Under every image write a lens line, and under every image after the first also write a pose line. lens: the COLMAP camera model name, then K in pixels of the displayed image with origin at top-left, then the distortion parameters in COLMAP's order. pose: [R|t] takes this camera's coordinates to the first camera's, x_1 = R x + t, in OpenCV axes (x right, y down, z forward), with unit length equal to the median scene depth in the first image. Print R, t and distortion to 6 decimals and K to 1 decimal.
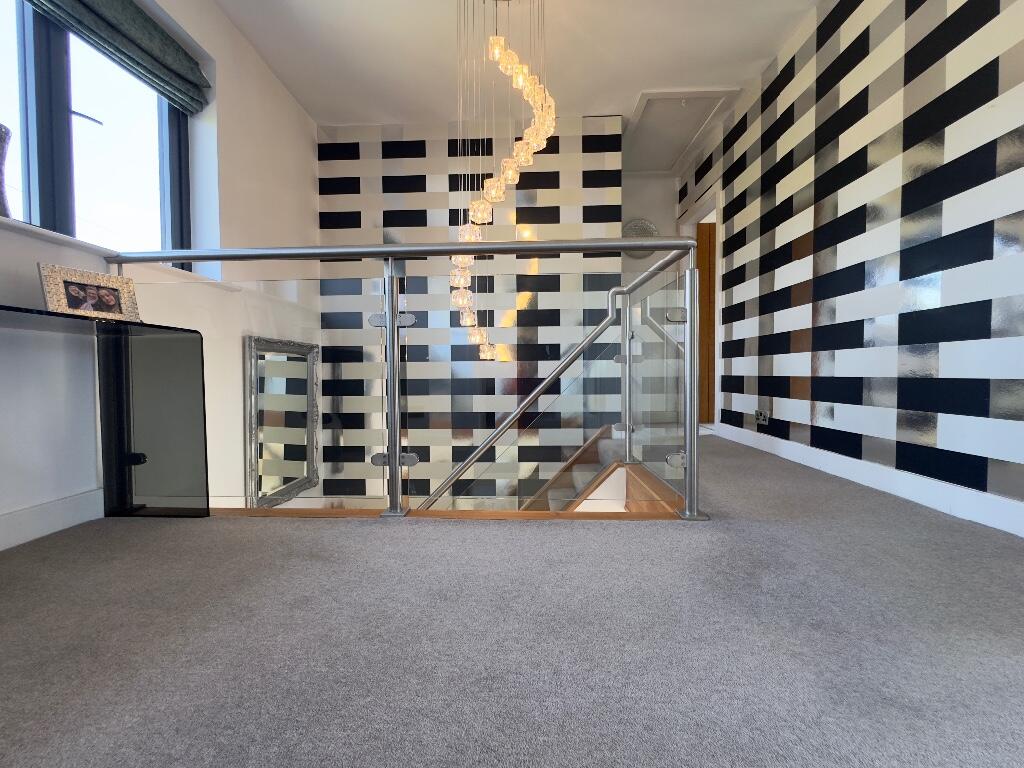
lens RADIAL K [[409.6, 0, 511.8], [0, 409.6, 384.6], [0, 0, 1]] dist [-0.001621, -0.000503]
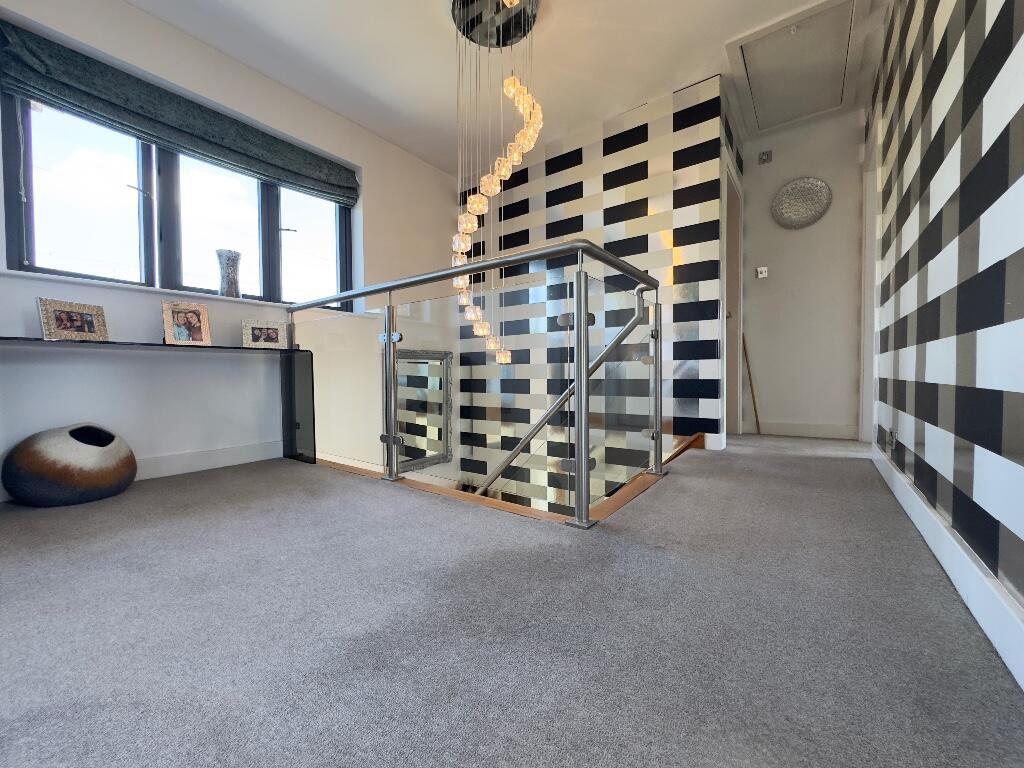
lens RADIAL K [[409.6, 0, 509.5], [0, 409.6, 381.7], [0, 0, 1]] dist [-0.001621, -0.000503]
pose [[0.825906, 0.009352, -0.563730, 0.589849], [-0.011343, 0.999936, -0.000029, -0.009924], [0.563693, 0.006418, 0.825959, 0.066539]]
